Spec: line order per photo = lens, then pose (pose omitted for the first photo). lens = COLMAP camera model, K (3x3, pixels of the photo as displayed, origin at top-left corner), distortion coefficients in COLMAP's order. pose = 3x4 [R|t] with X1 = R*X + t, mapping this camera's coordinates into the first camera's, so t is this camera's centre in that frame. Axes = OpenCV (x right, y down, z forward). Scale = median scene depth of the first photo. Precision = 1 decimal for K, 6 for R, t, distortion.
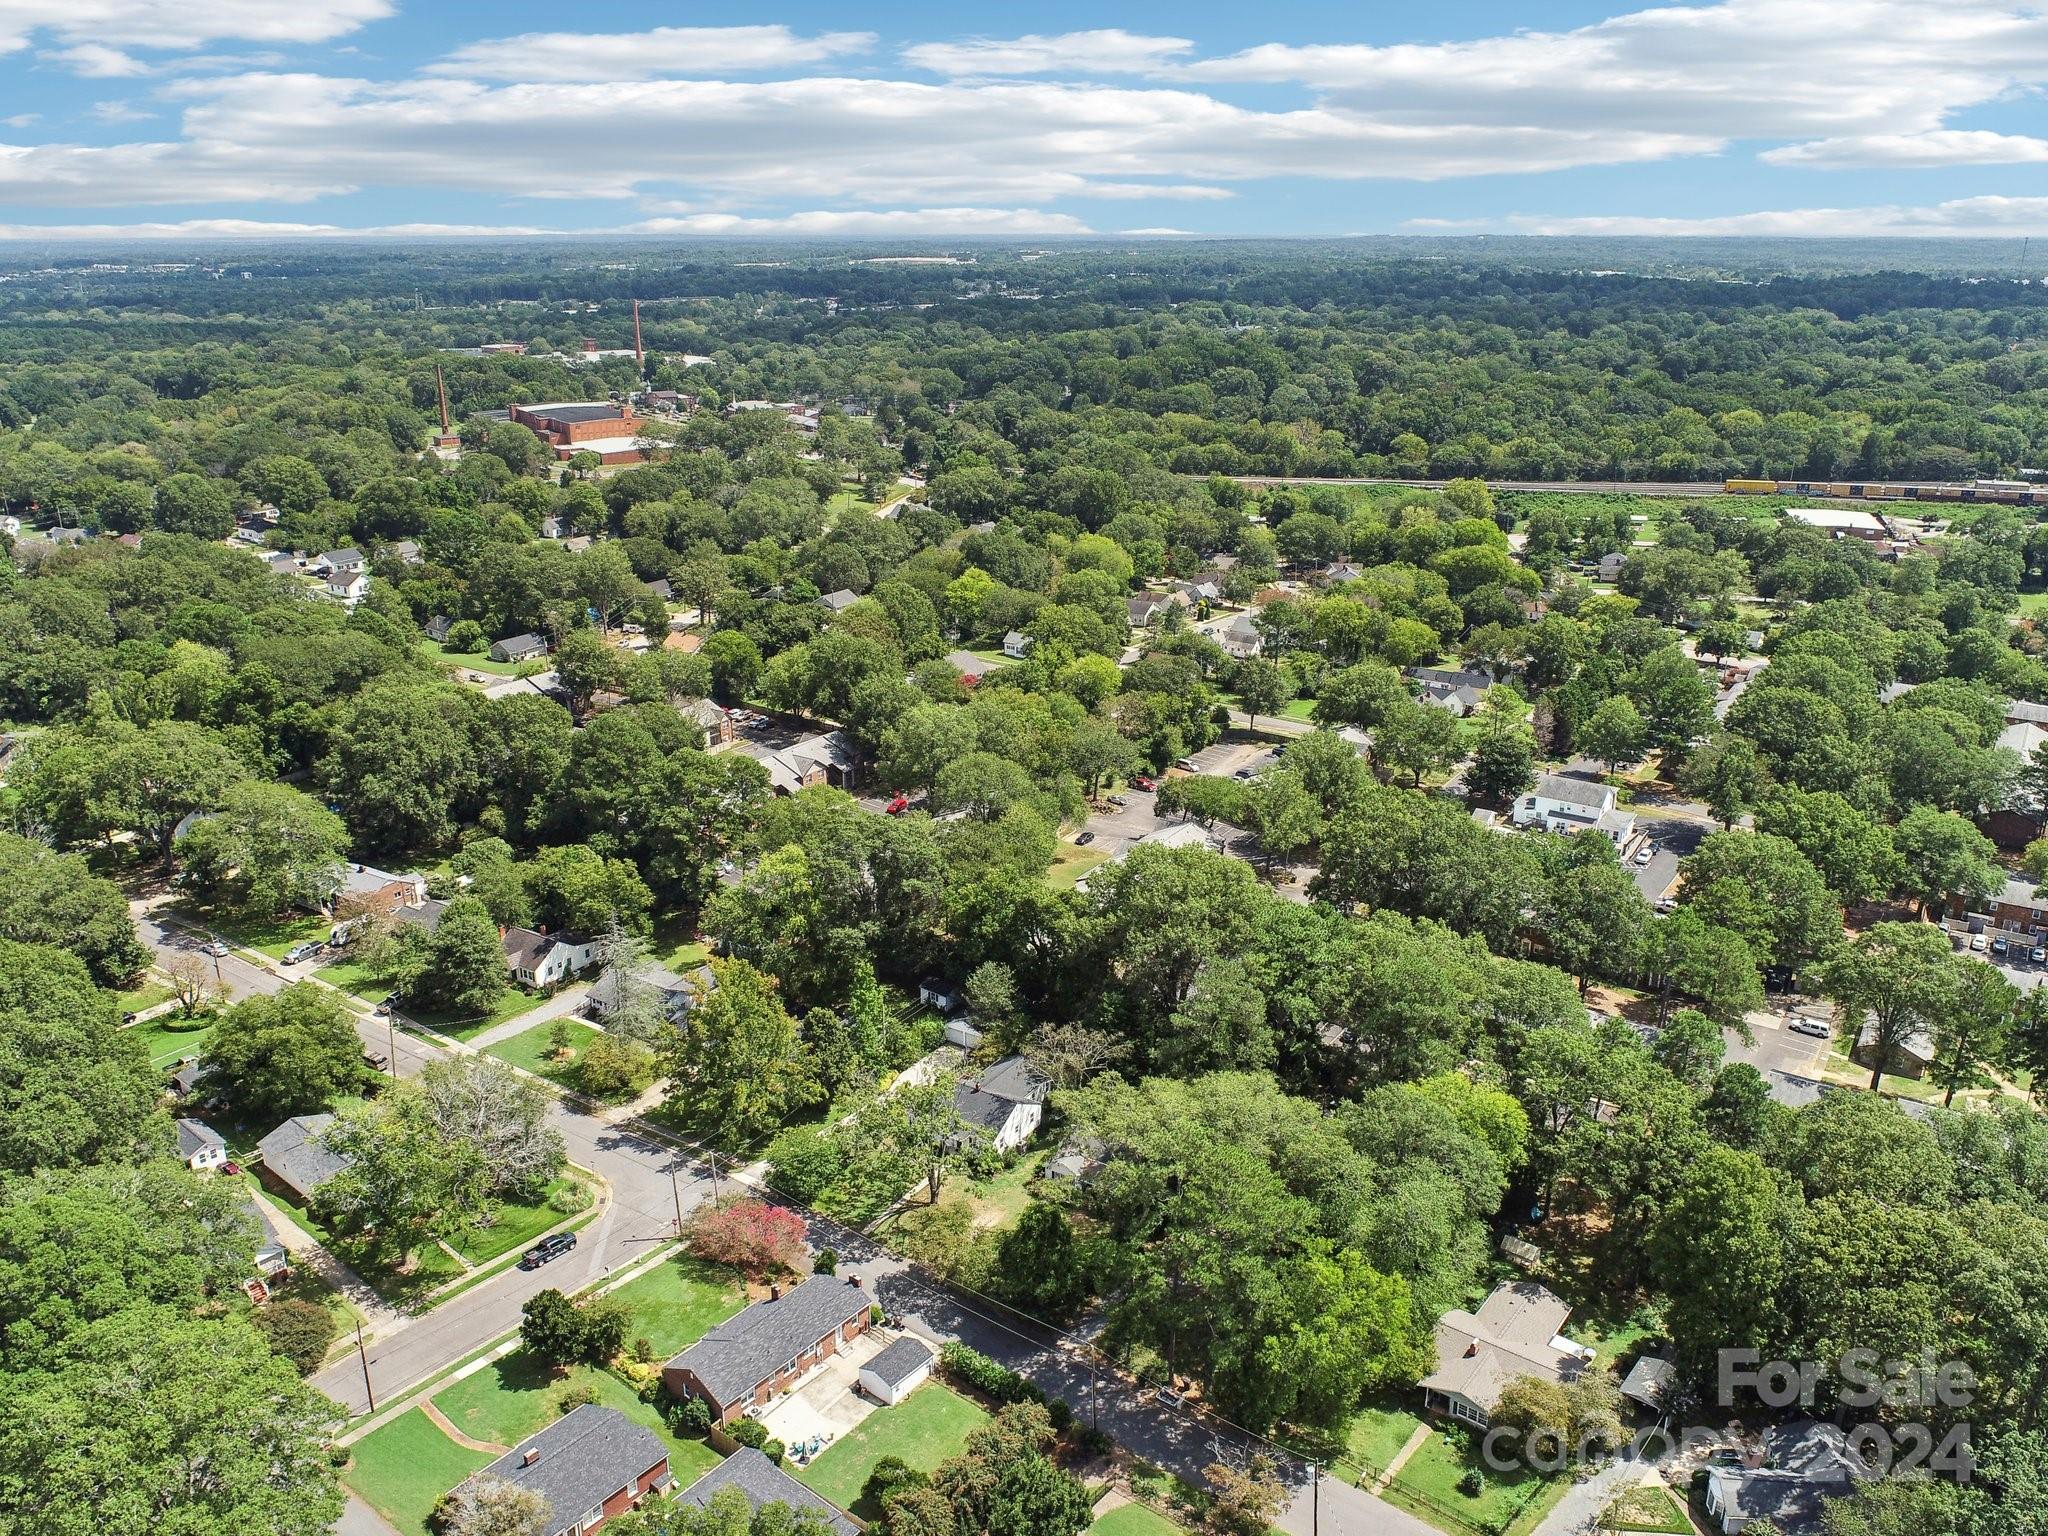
lens RADIAL K [[1589.1, 0, 1011.8], [0, 1589.1, 763.9], [0, 0, 1]] dist [-0.011278, -0.005743]
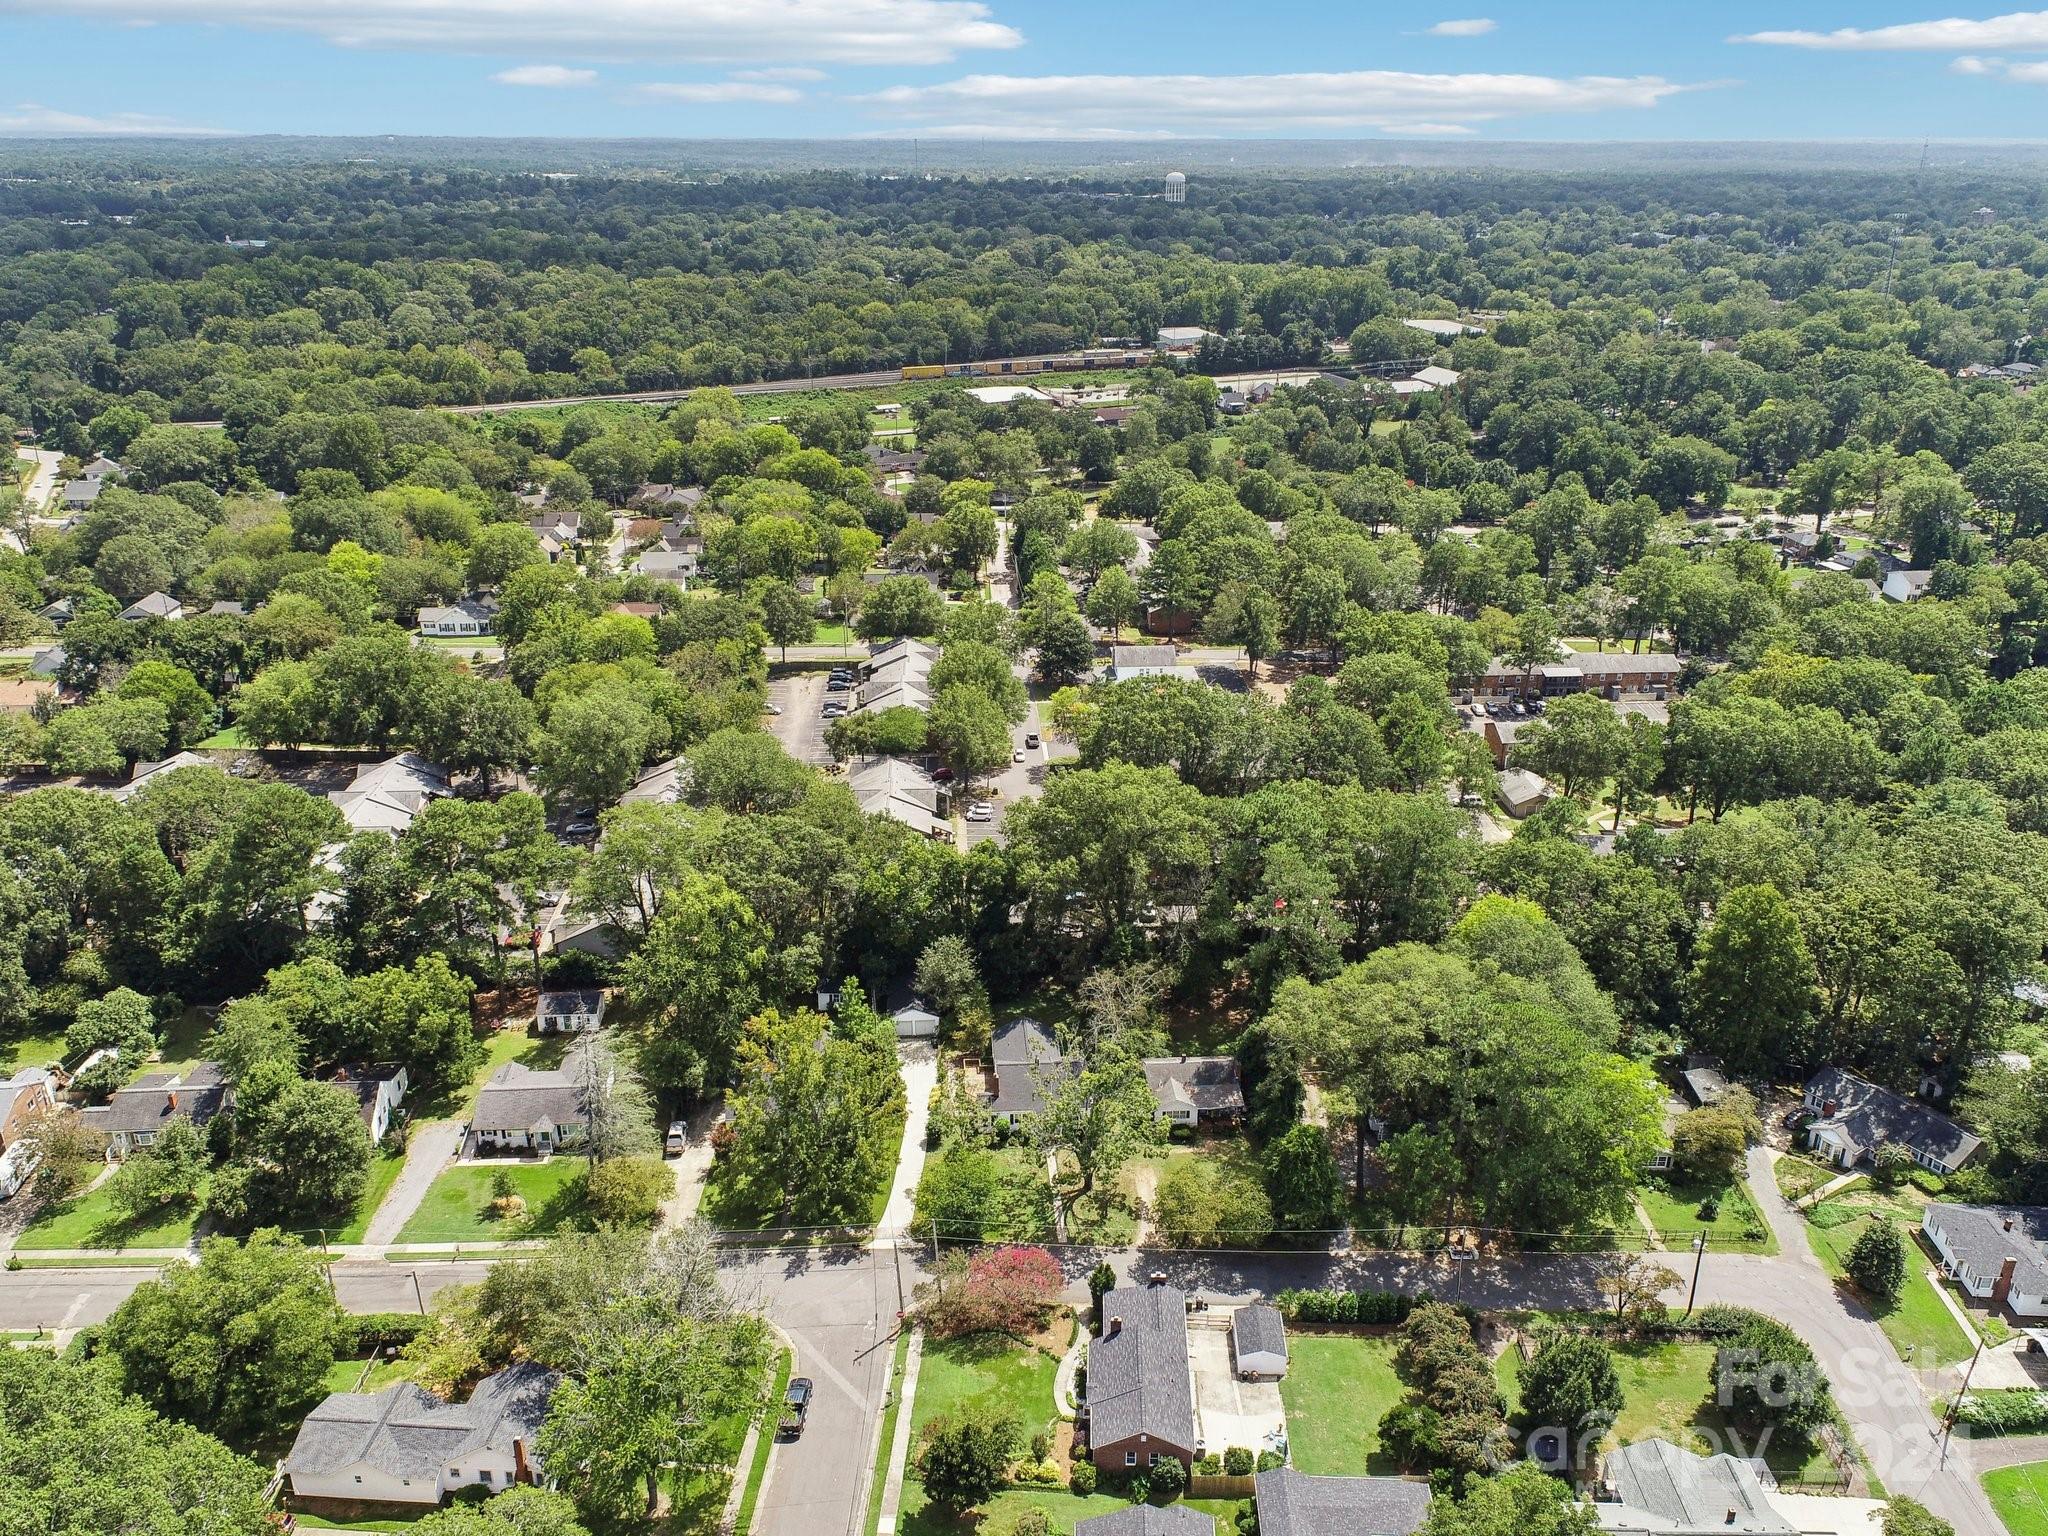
lens RADIAL K [[1589.1, 0, 1011.8], [0, 1589.1, 763.9], [0, 0, 1]] dist [-0.011278, -0.005743]
pose [[0.793747, -0.220973, 0.566689, -0.321567], [0.189744, 0.975138, 0.114473, -0.048484], [-0.577895, 0.016663, 0.815941, 0.142892]]
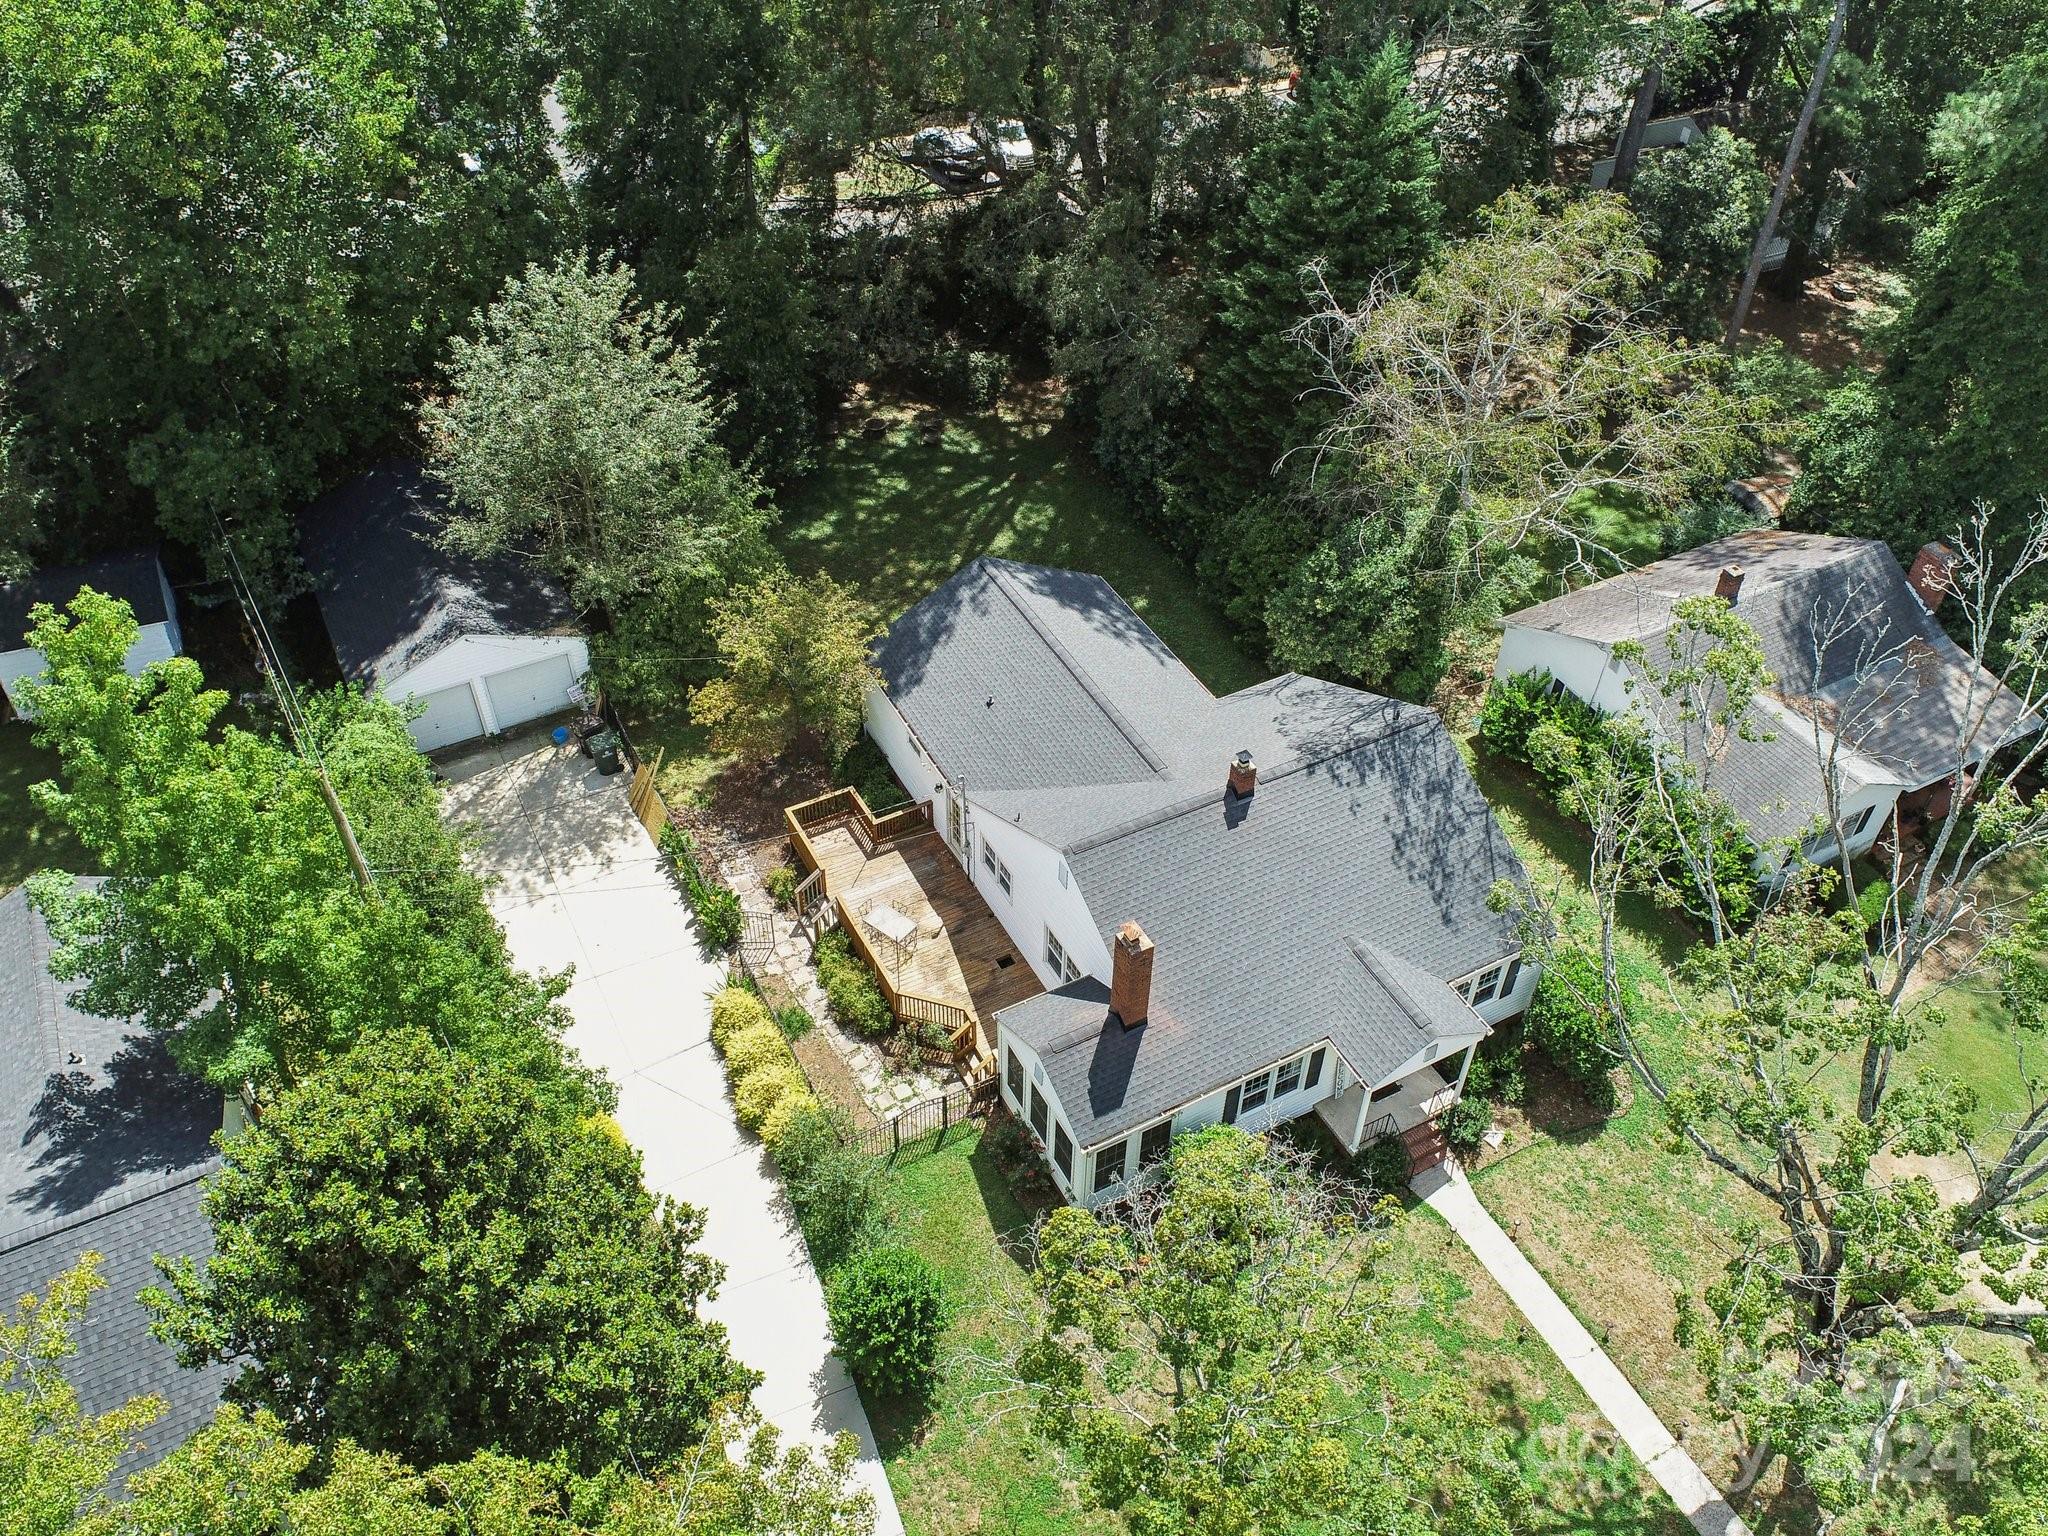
lens RADIAL K [[1589.1, 0, 1011.8], [0, 1589.1, 763.9], [0, 0, 1]] dist [-0.011278, -0.005743]
pose [[0.467521, -0.590077, 0.658204, -0.095739], [0.261798, 0.803613, 0.534480, 0.056986], [-0.844325, -0.077564, 0.530187, 0.560659]]
